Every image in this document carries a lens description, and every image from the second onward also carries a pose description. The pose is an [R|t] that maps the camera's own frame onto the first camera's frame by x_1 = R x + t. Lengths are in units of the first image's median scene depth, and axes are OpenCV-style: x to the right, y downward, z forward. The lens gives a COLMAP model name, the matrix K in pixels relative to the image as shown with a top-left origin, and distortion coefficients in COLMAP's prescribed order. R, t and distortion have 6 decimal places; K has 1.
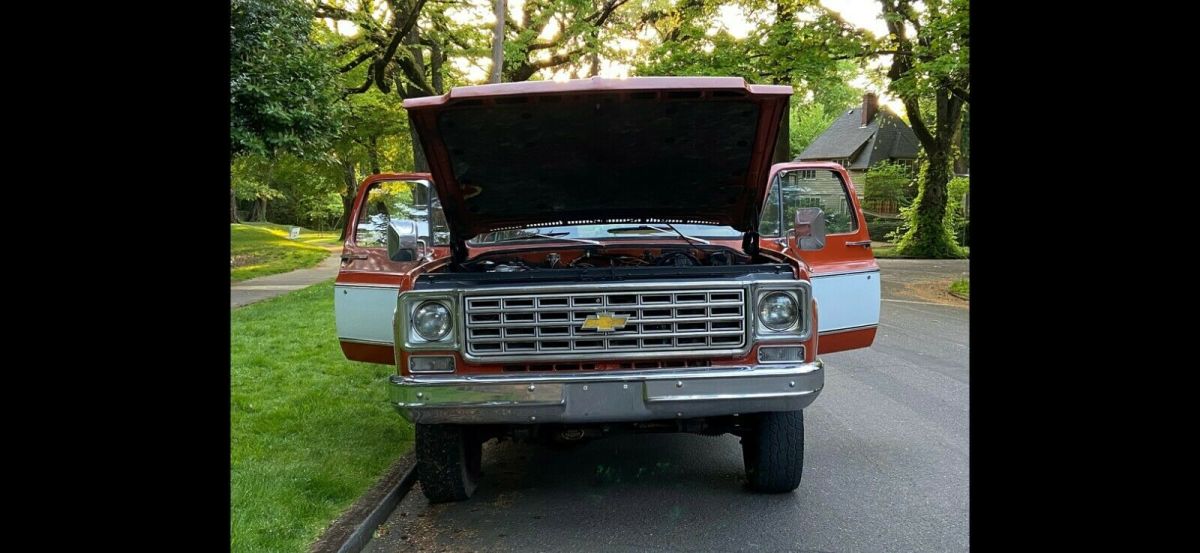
lens RADIAL K [[885.4, 0, 604.5], [0, 885.4, 277.6], [0, 0, 1]] dist [0.046395, -0.000224]
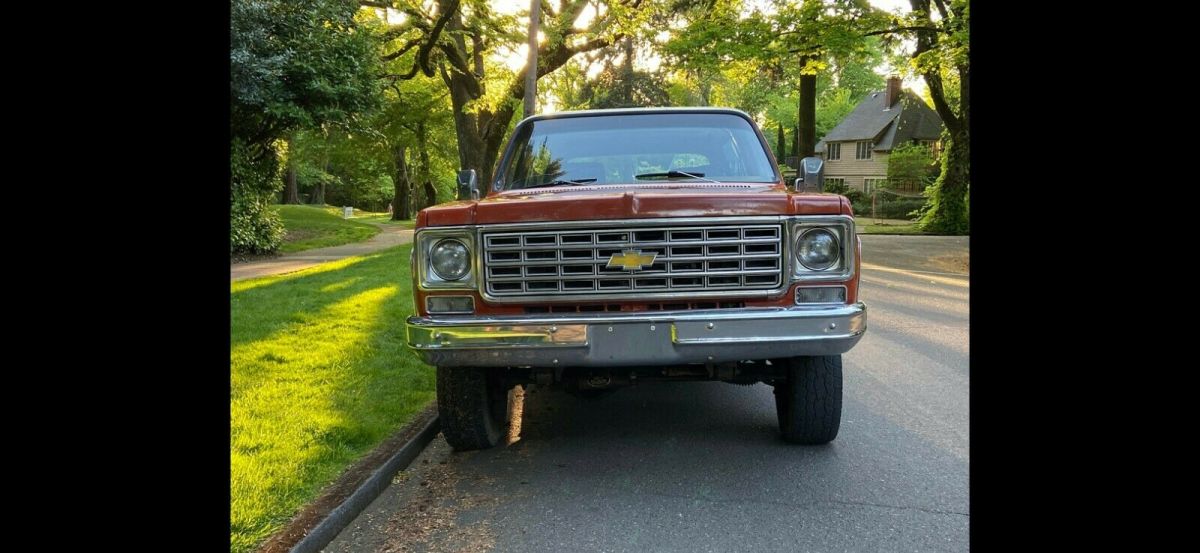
lens RADIAL K [[830.6, 0, 597.6], [0, 830.6, 284.6], [0, 0, 1]] dist [0.042341, -0.000362]
pose [[0.998852, 0.001323, -0.047890, 0.006452], [0.000336, 0.999400, 0.034621, 0.041261], [0.047907, -0.034598, 0.998252, 0.105237]]
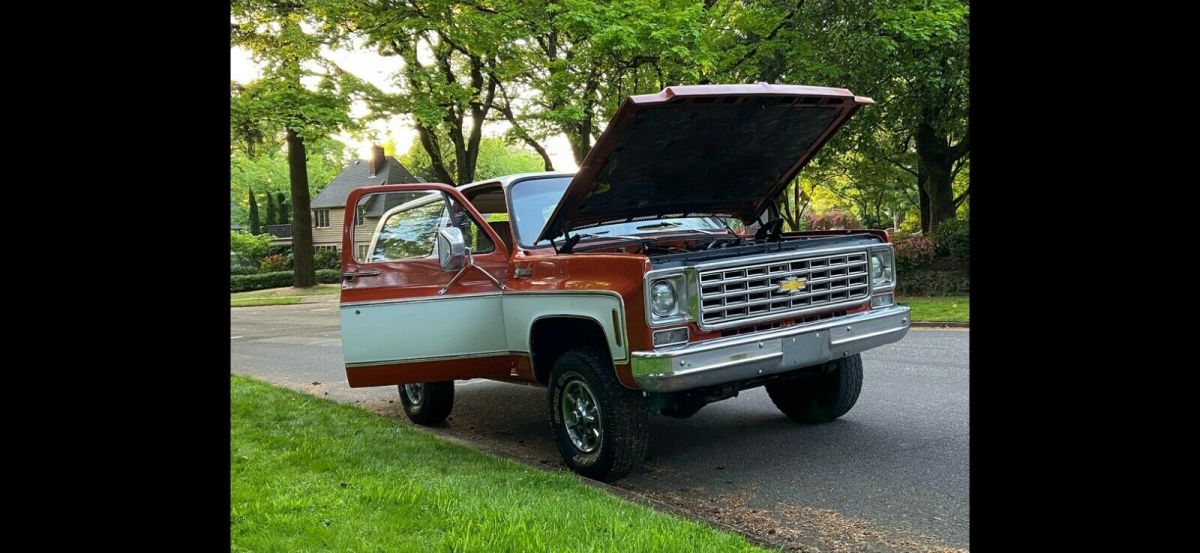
lens RADIAL K [[830.6, 0, 597.4], [0, 830.6, 275.2], [0, 0, 1]] dist [0.042341, -0.000362]
pose [[0.847973, -0.073657, 0.524896, -0.739815], [0.101330, 0.994560, -0.024137, 0.034037], [-0.520263, 0.073655, 0.850824, 0.158296]]
